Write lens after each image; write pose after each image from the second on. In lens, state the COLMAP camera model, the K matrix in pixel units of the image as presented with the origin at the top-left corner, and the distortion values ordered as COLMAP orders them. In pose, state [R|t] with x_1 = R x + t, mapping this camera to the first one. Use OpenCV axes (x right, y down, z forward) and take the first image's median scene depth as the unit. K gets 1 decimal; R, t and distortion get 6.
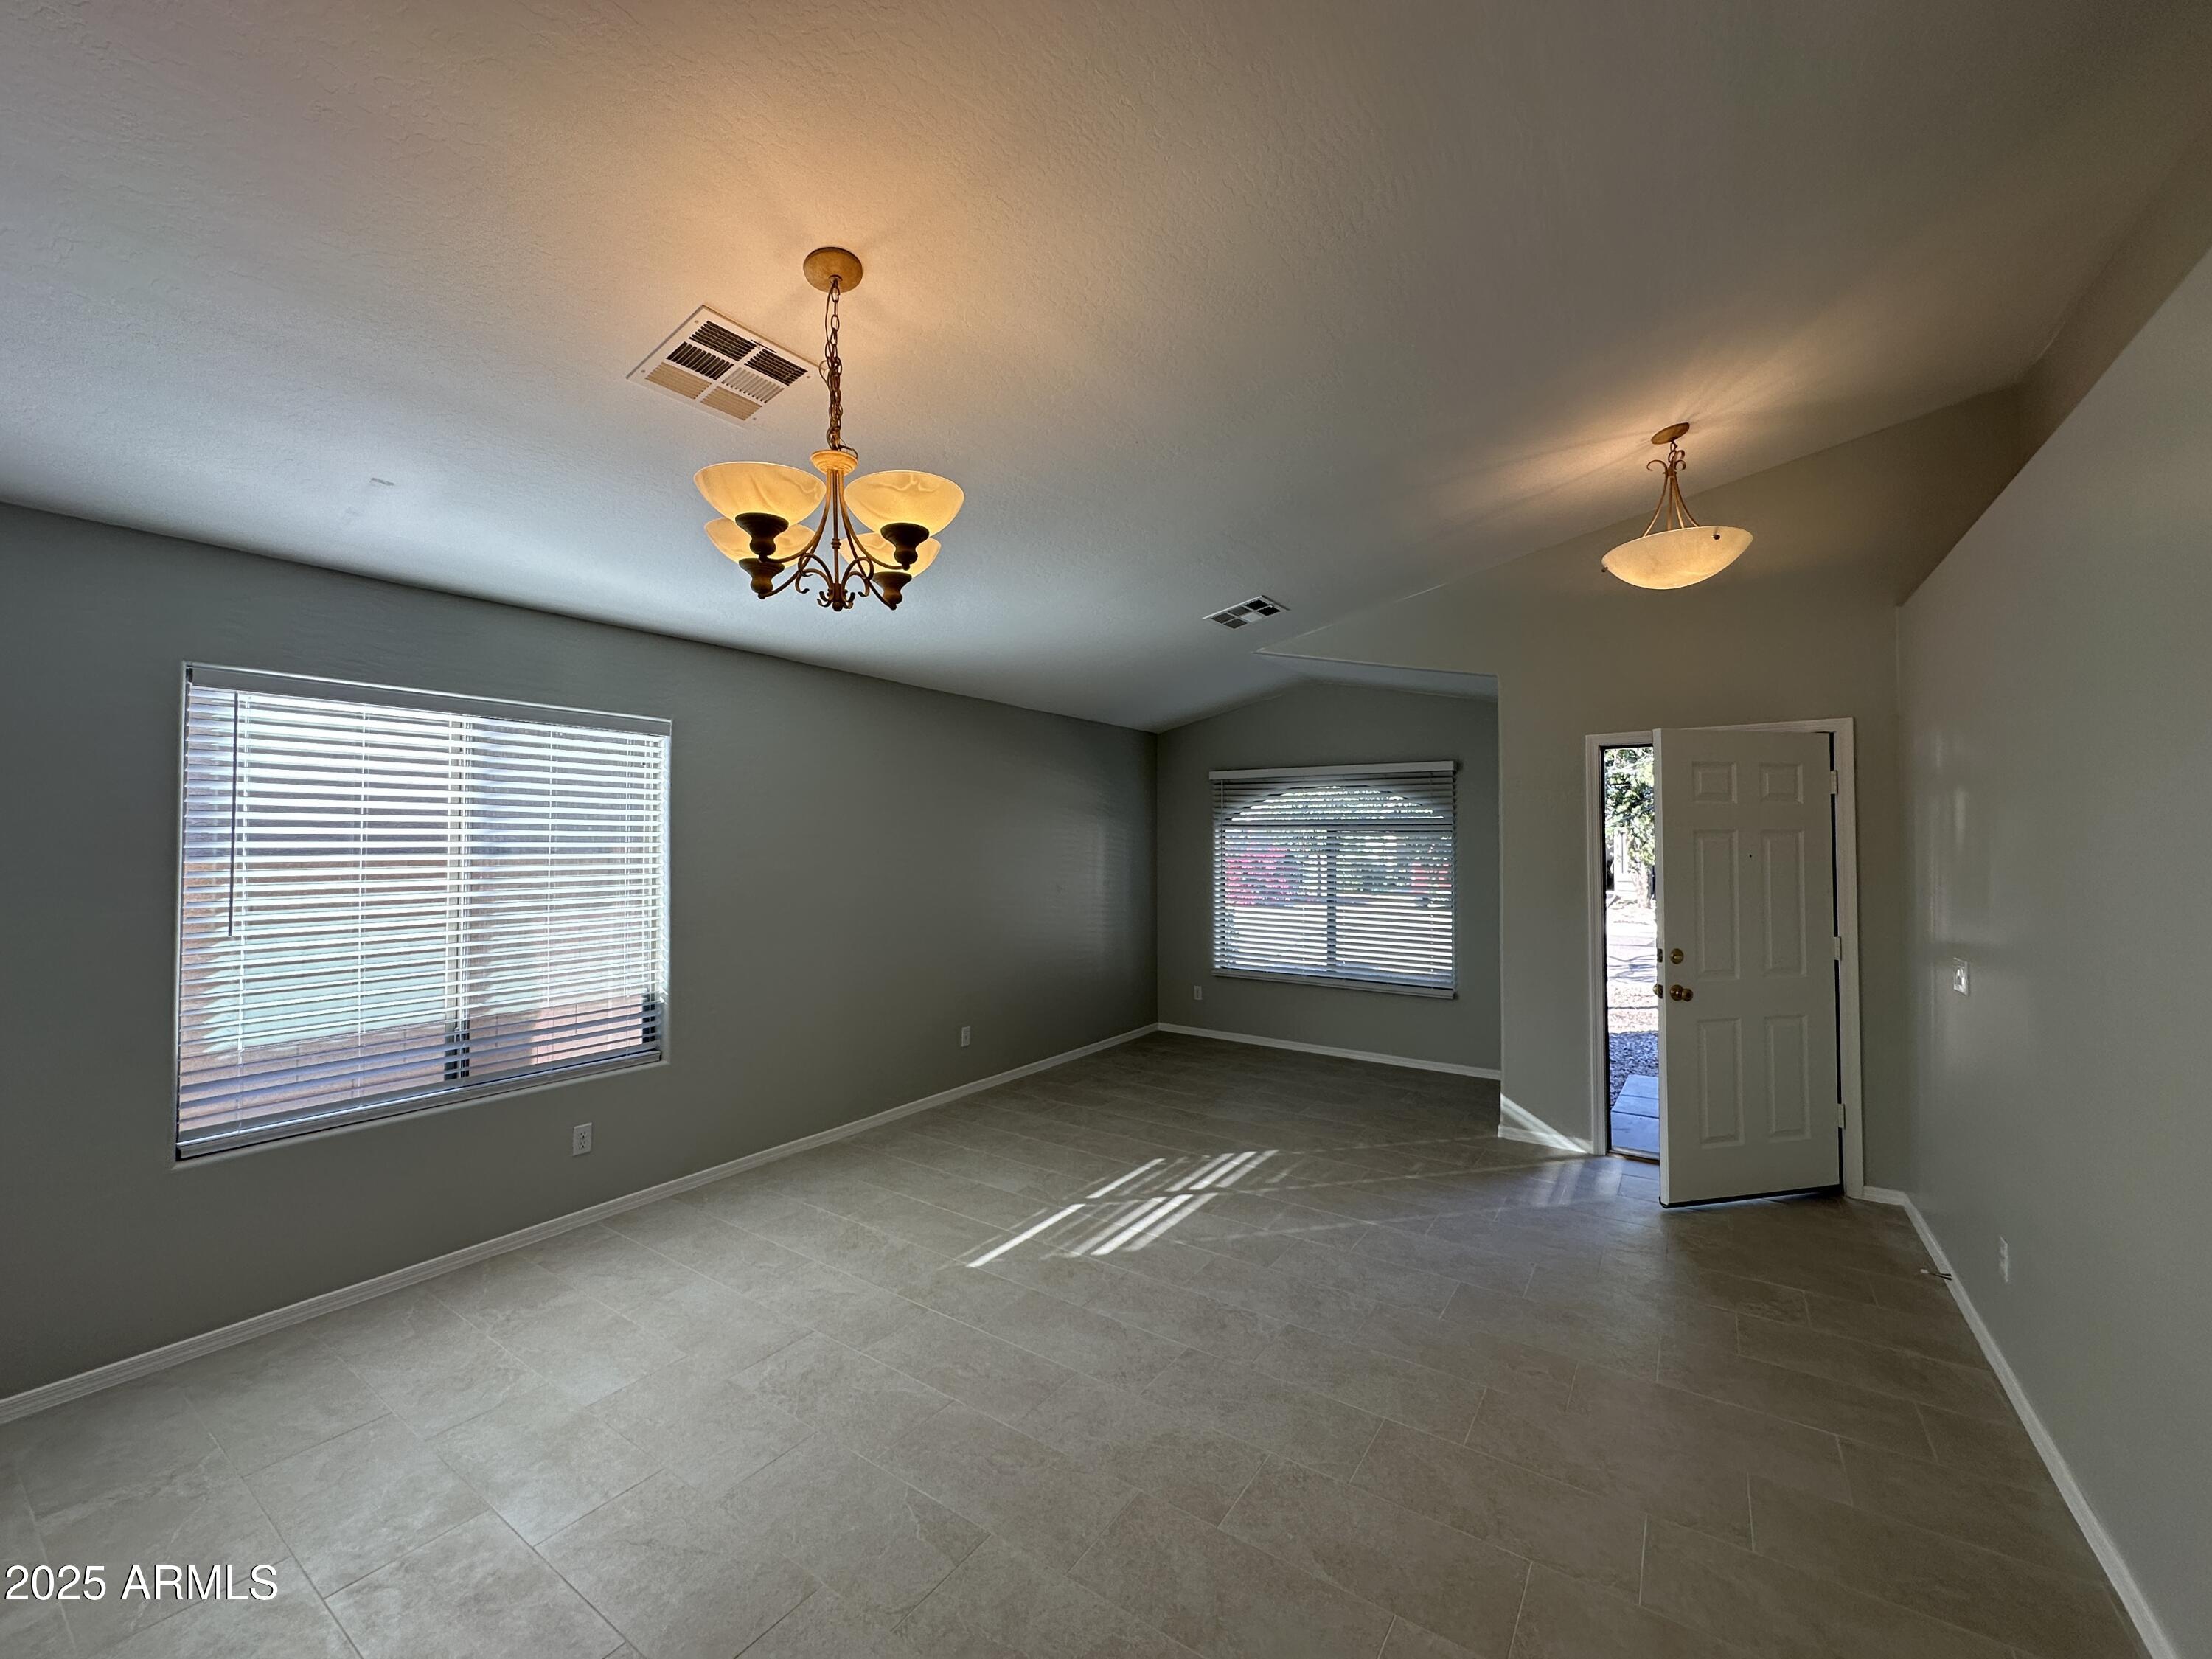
lens RADIAL K [[882.6, 0, 1106.0], [0, 882.6, 829.5], [0, 0, 1]] dist [-0.000097, 0.000160]
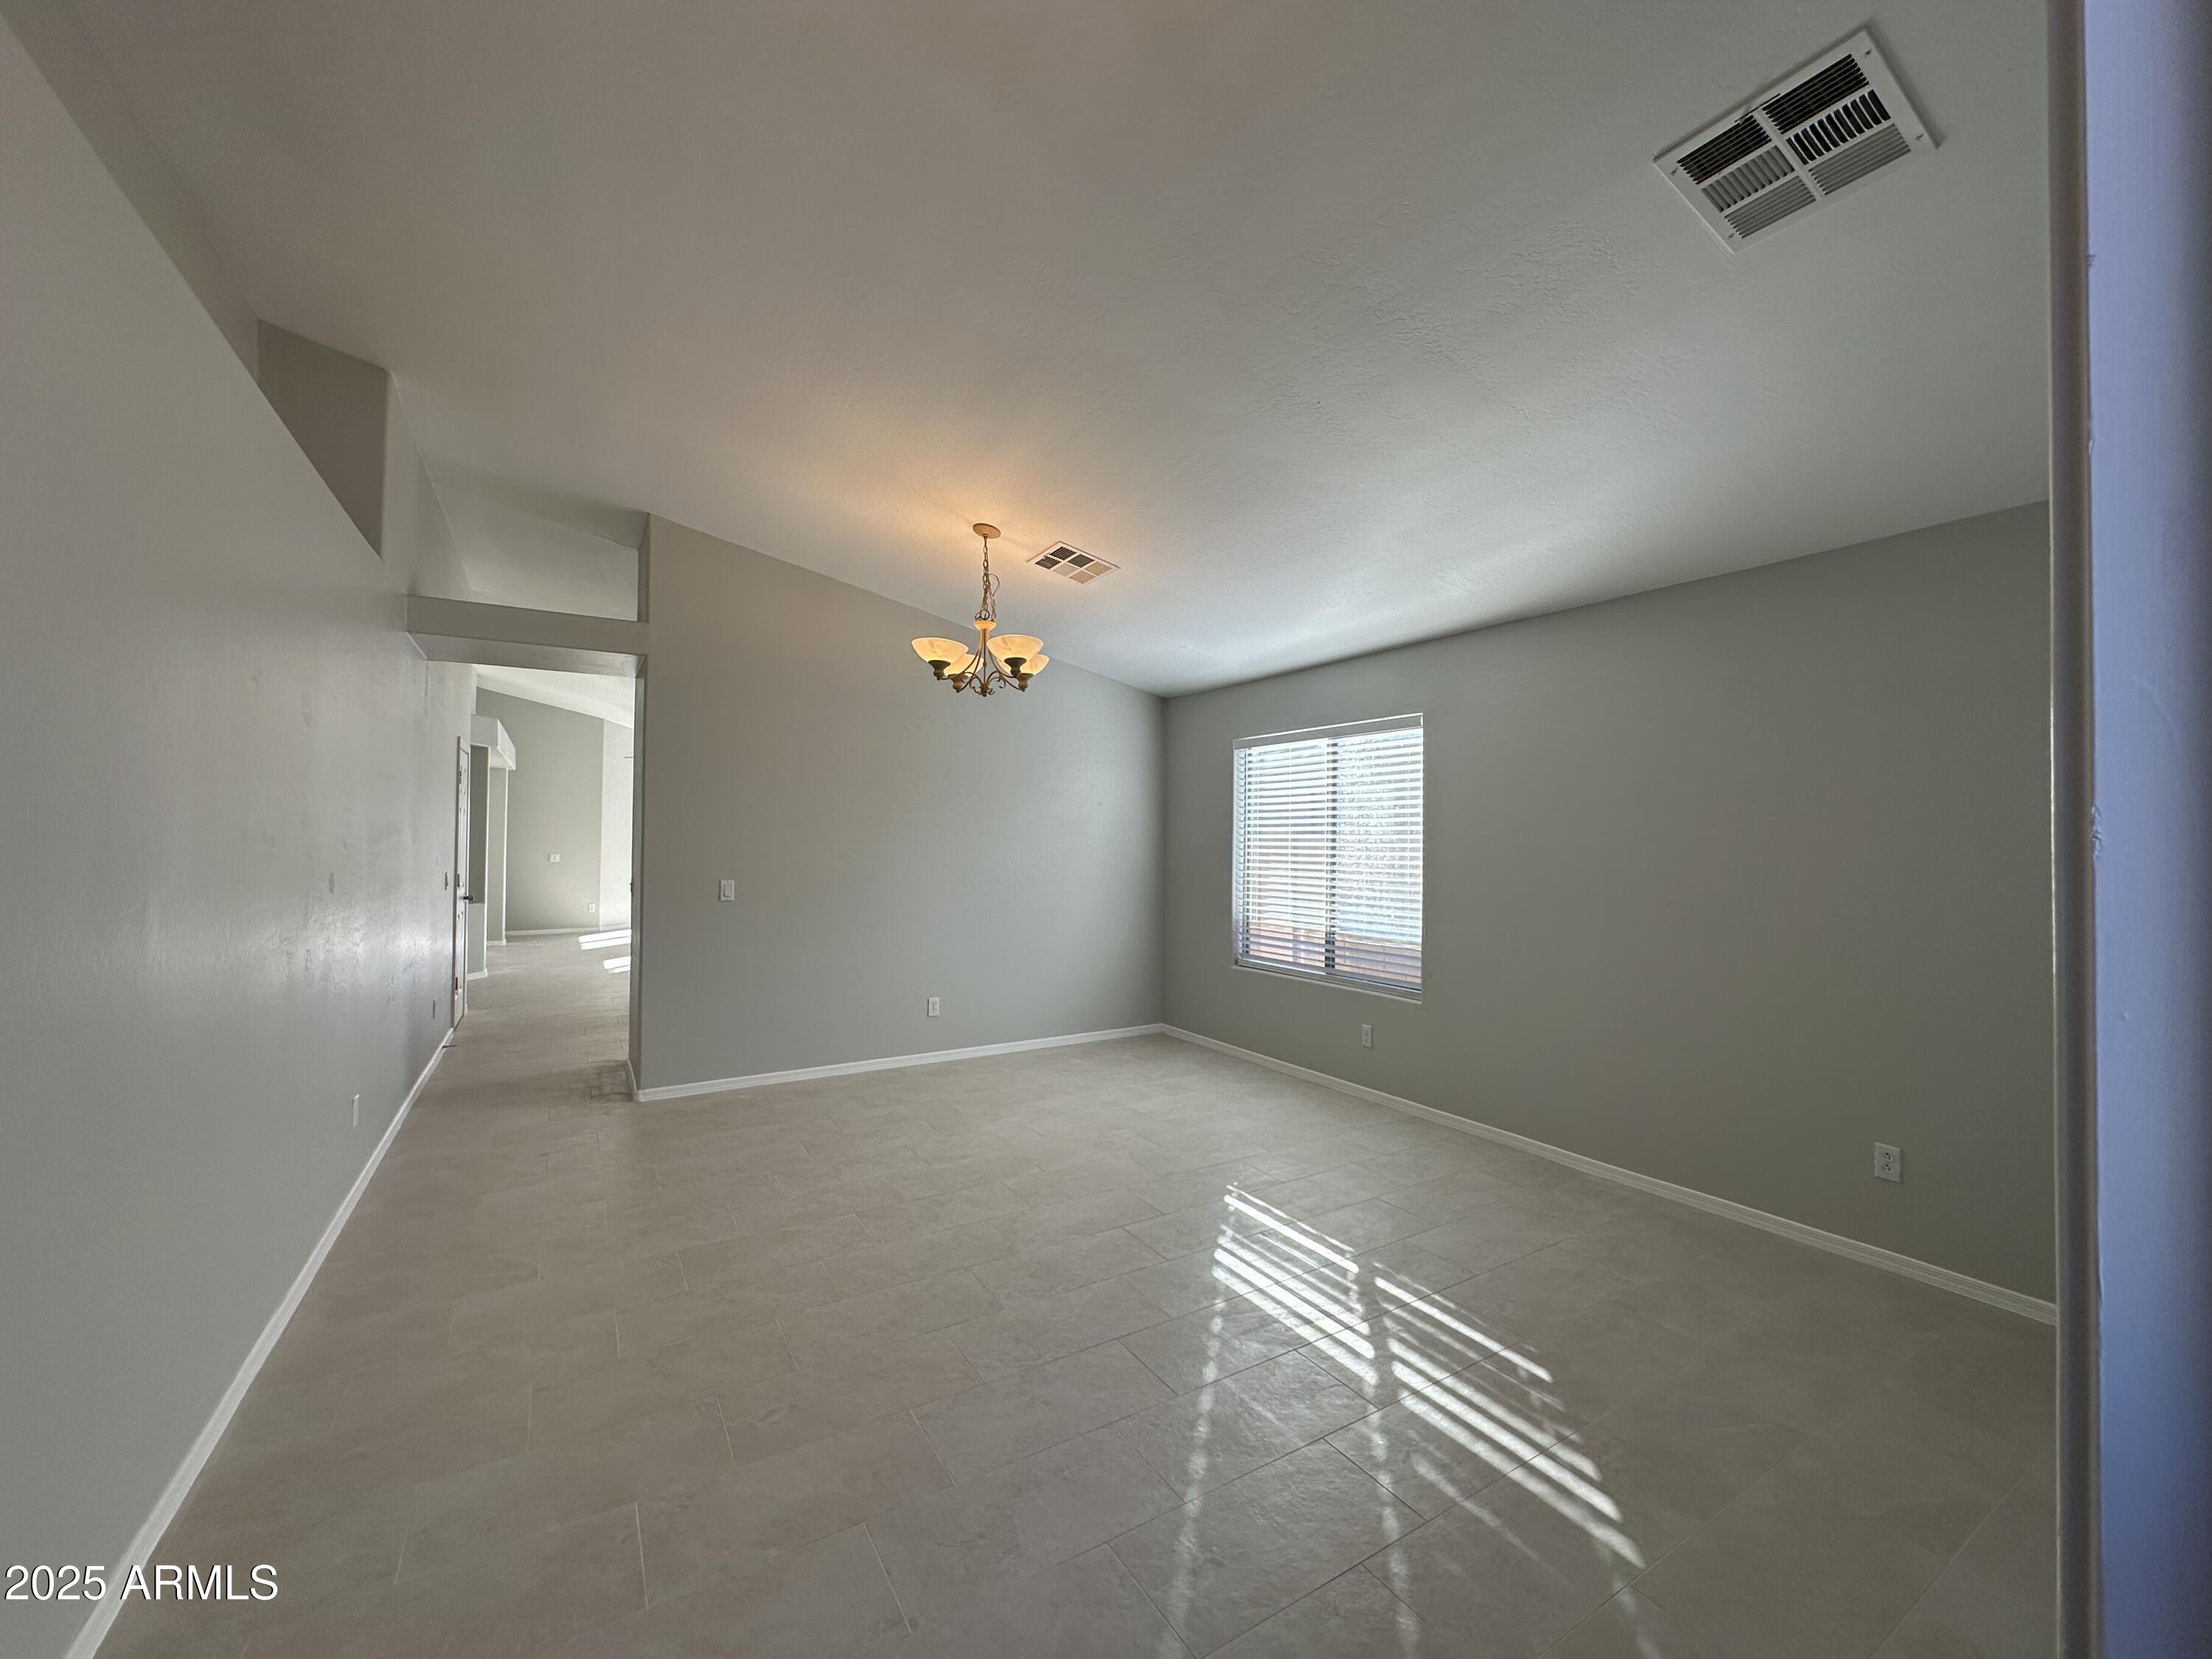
lens RADIAL K [[882.6, 0, 1106.0], [0, 882.6, 829.5], [0, 0, 1]] dist [-0.000097, 0.000160]
pose [[-0.413614, -0.016871, -0.910296, 0.760705], [0.006268, 0.999752, -0.021377, 0.053566], [0.910431, -0.014547, -0.413405, 1.109707]]
